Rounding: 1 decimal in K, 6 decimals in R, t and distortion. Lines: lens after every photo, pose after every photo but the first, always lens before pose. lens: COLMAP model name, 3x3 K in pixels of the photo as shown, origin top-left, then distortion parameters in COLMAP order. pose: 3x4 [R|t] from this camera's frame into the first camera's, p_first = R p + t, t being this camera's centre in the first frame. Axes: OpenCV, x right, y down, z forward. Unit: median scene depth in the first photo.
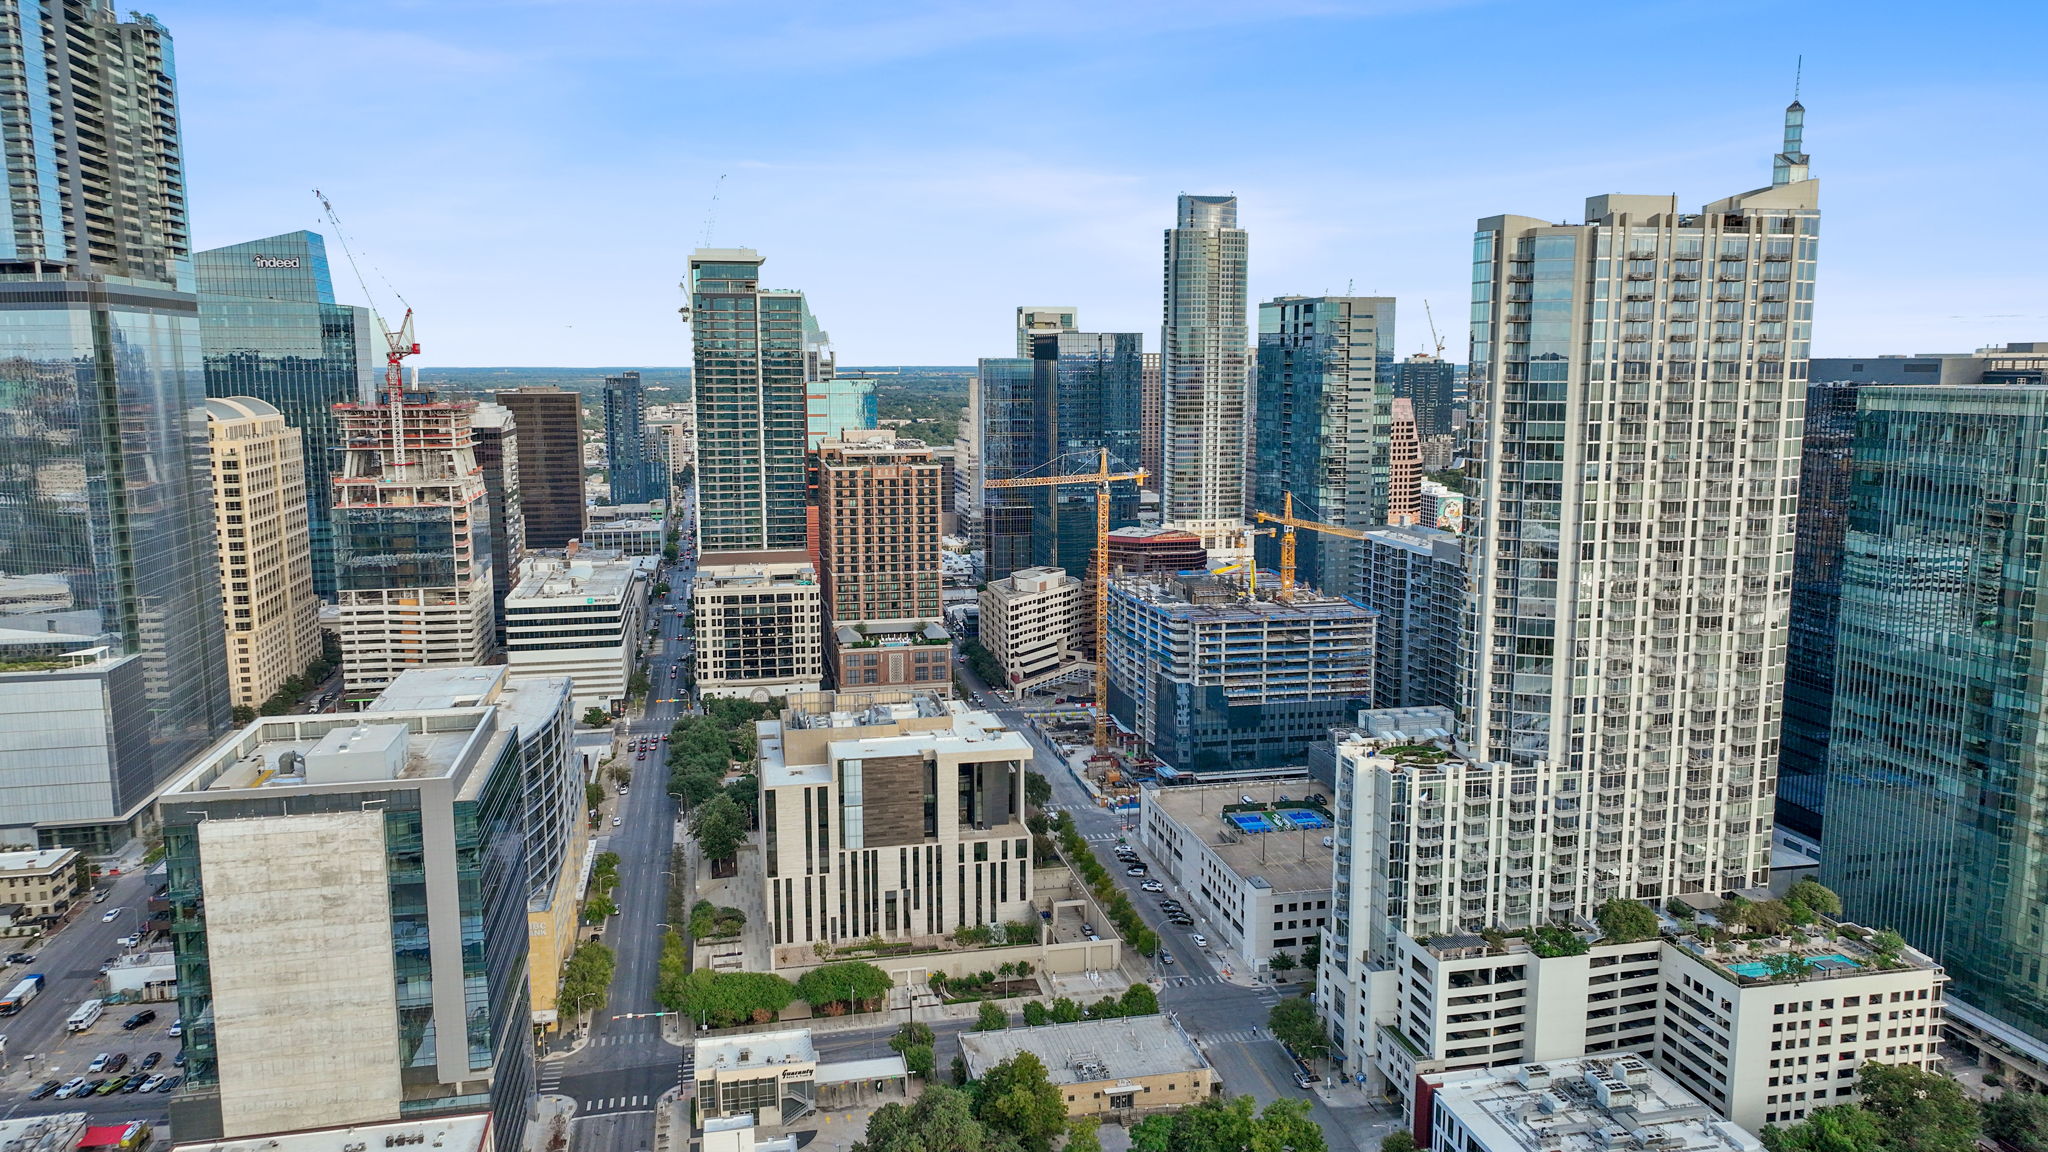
lens RADIAL K [[1434.9, 0, 1024.0], [0, 1434.9, 576.0], [0, 0, 1]] dist [0.000951, 0.001184]
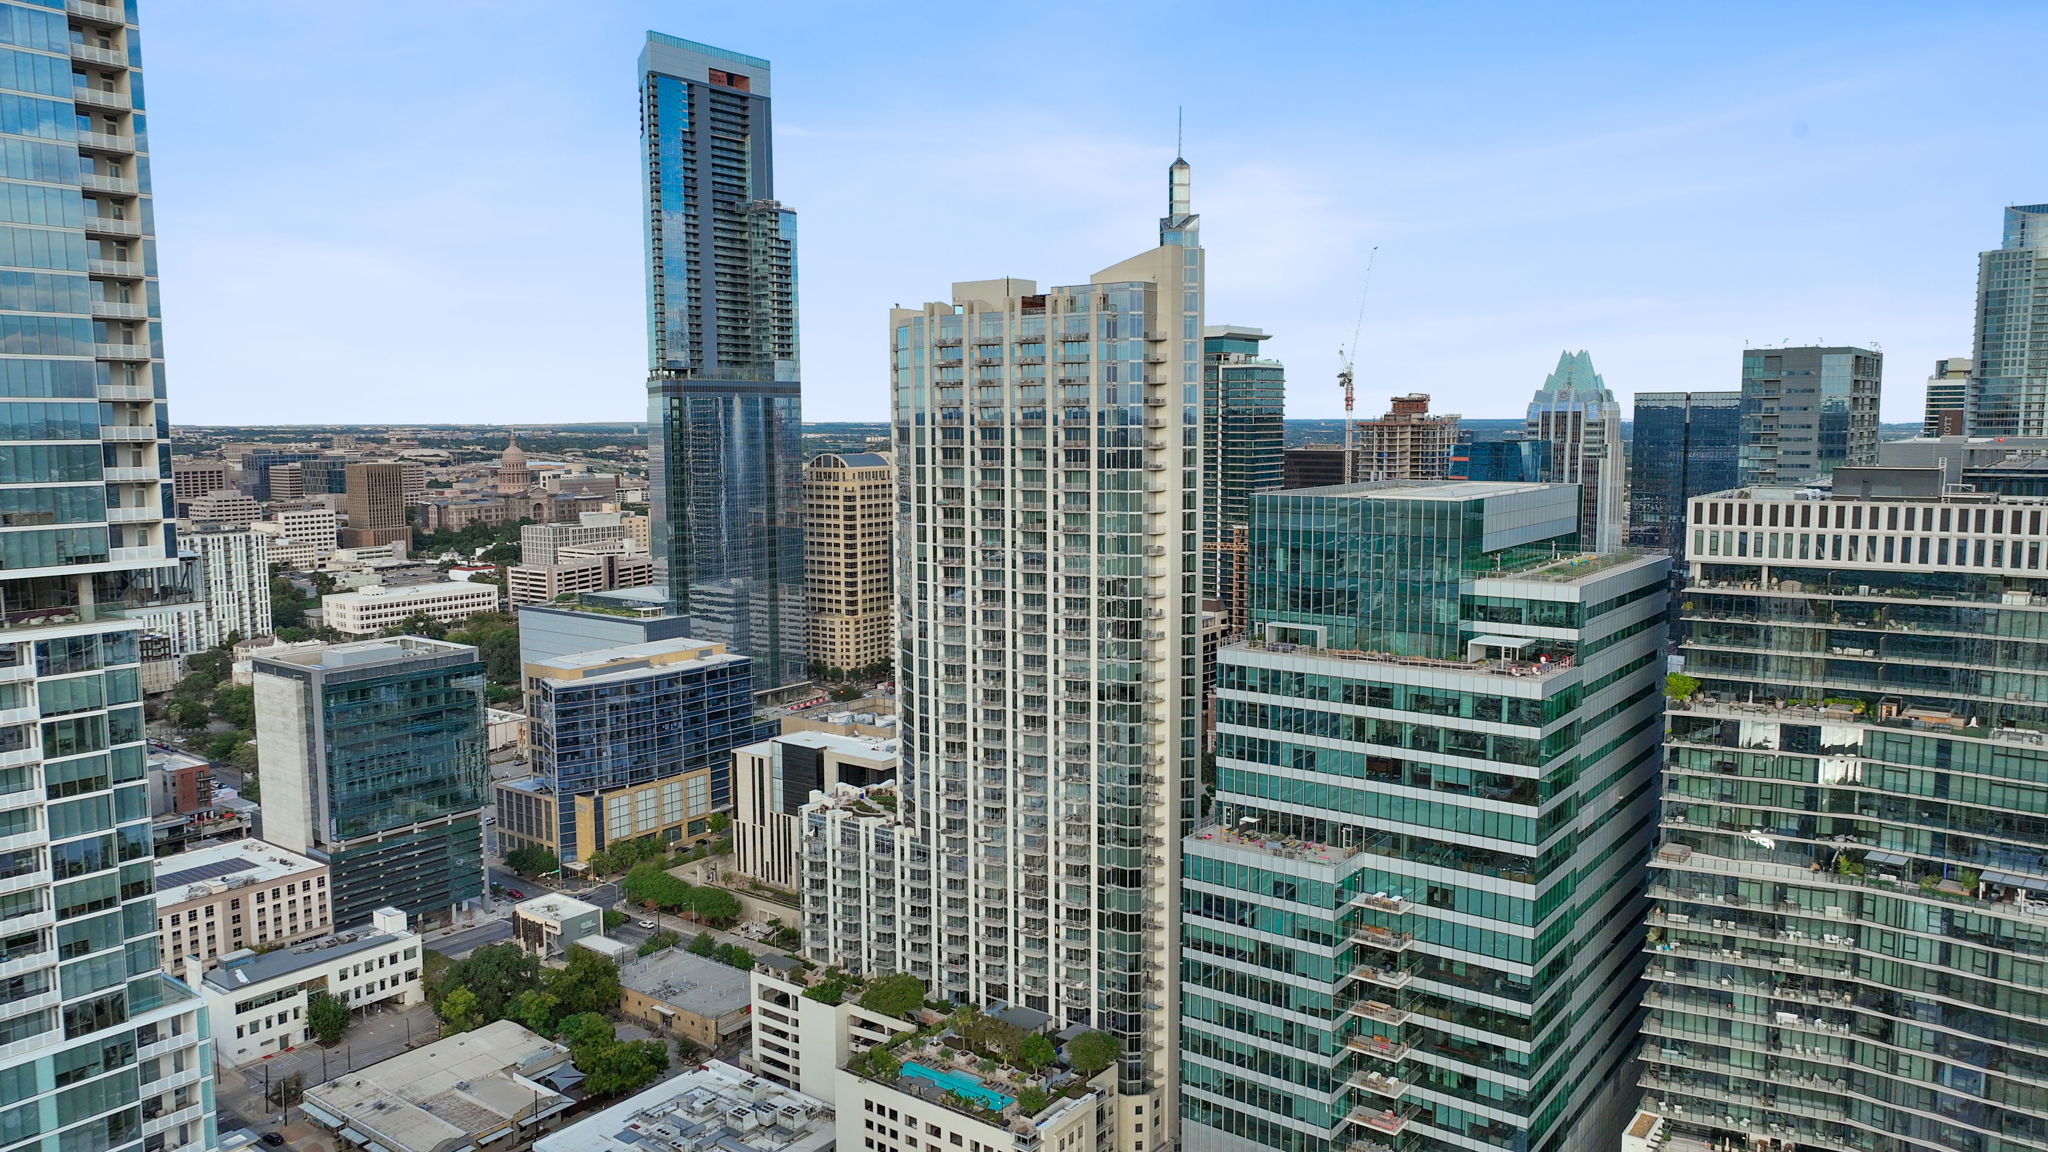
lens RADIAL K [[1434.9, 0, 1024.0], [0, 1434.9, 576.0], [0, 0, 1]] dist [0.000951, 0.001184]
pose [[0.650221, 0.083218, -0.755174, 0.979341], [-0.108585, 0.993958, 0.016038, -0.064729], [0.751945, 0.071573, 0.655329, 0.306072]]
